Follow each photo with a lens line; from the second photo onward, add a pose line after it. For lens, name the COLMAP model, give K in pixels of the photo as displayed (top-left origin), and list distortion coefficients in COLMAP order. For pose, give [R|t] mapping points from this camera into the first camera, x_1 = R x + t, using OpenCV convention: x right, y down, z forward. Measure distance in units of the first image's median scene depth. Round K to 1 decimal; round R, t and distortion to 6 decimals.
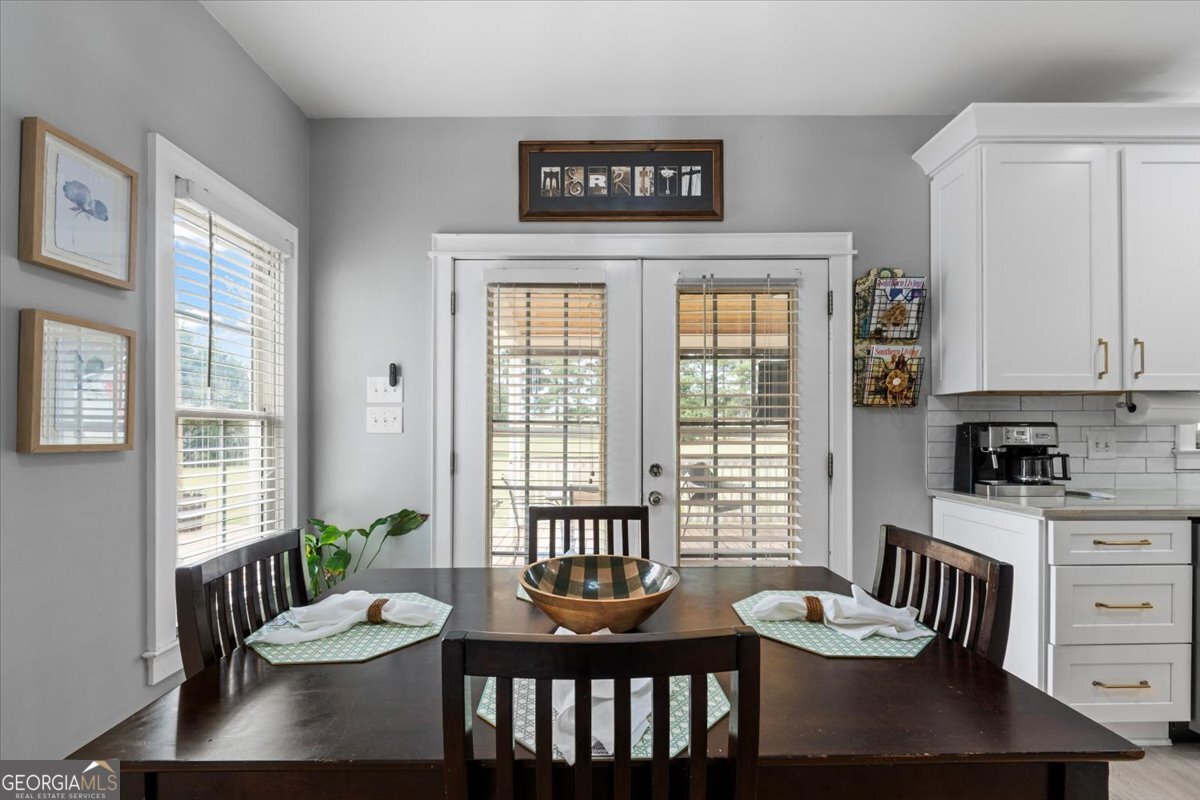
lens RADIAL K [[518.7, 0, 600.9], [0, 518.7, 431.2], [0, 0, 1]] dist [-0.001237, -0.000226]
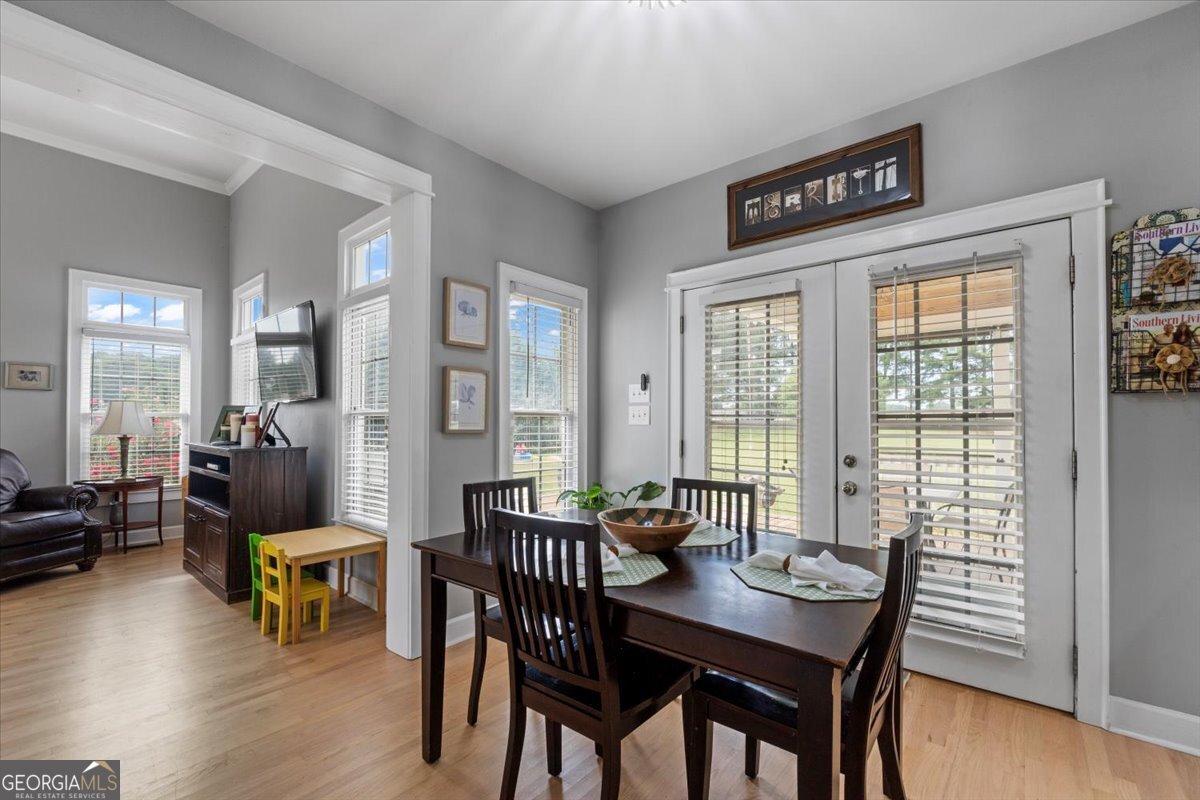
lens RADIAL K [[516.9, 0, 599.4], [0, 516.9, 422.2], [0, 0, 1]] dist [-0.000448, 0.000050]
pose [[0.766033, -0.000436, -0.642801, 0.392631], [-0.002700, 0.999989, -0.003896, 0.001945], [0.642795, 0.004720, 0.766023, -0.119952]]
